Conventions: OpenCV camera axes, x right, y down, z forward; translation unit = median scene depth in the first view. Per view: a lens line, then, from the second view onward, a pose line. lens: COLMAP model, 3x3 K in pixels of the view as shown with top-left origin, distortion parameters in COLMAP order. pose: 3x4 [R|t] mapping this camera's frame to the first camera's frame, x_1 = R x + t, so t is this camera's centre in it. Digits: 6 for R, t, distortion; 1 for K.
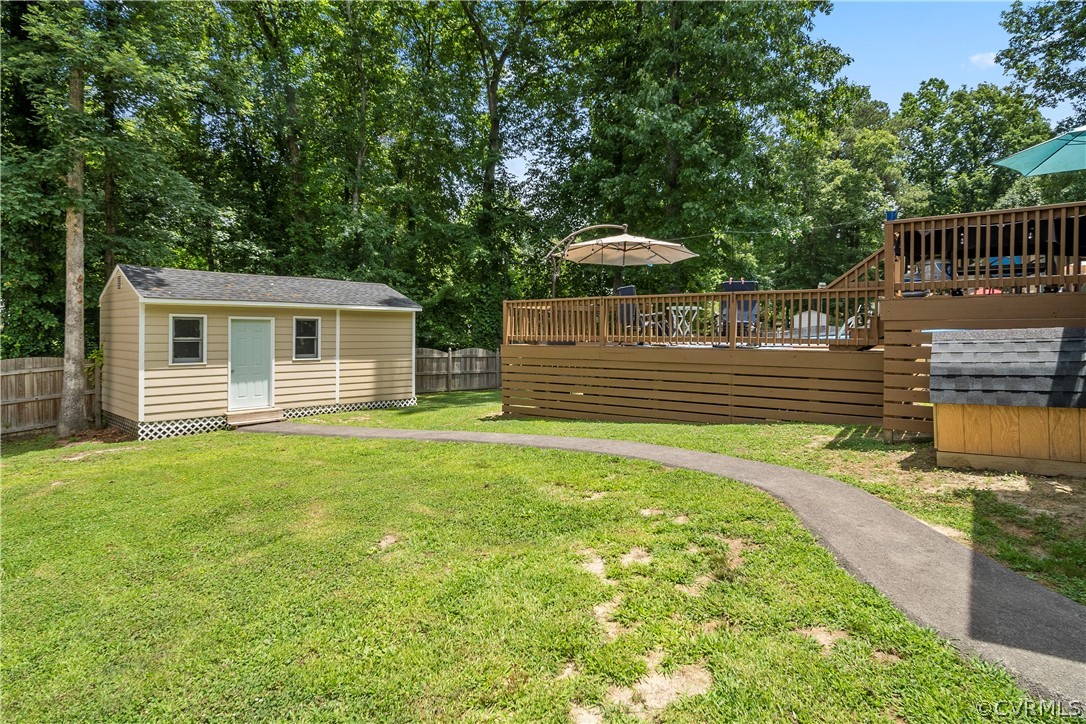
lens RADIAL K [[589.9, 0, 543.7], [0, 589.9, 319.4], [0, 0, 1]] dist [-0.001888, 0.000325]
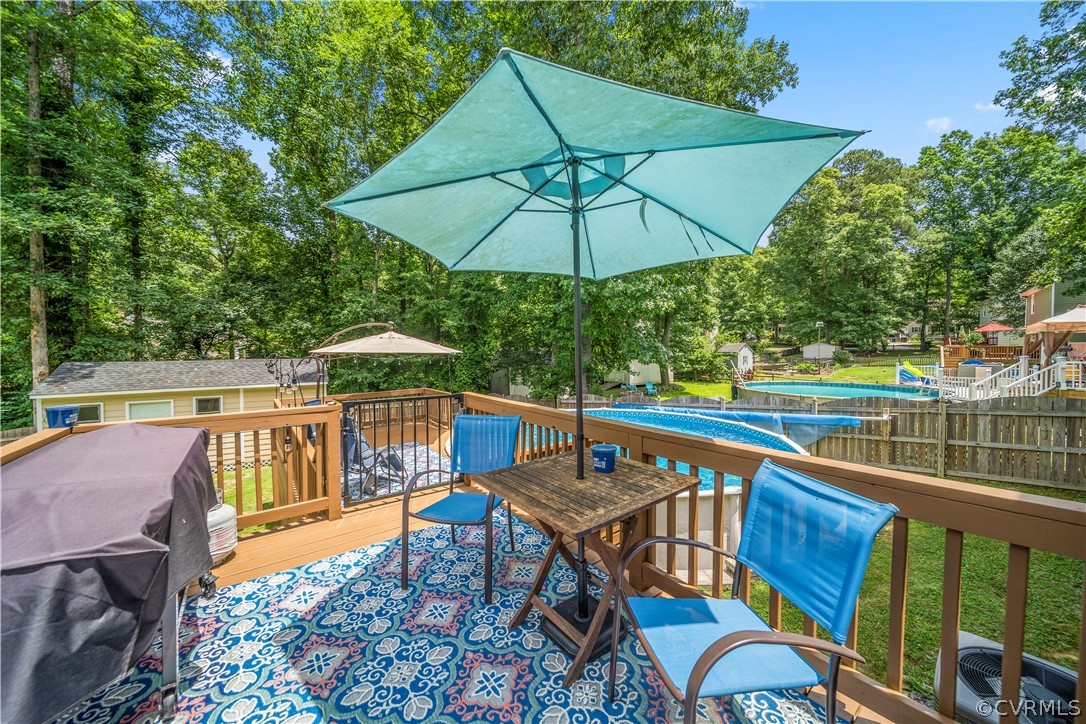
lens RADIAL K [[388.8, 0, 545.2], [0, 388.8, 344.4], [0, 0, 1]] dist [-0.000298, -0.000111]
pose [[0.964037, -0.010731, -0.265551, 0.201016], [0.014031, 0.999846, 0.010532, -0.044331], [0.265397, -0.013879, 0.964039, 0.152325]]
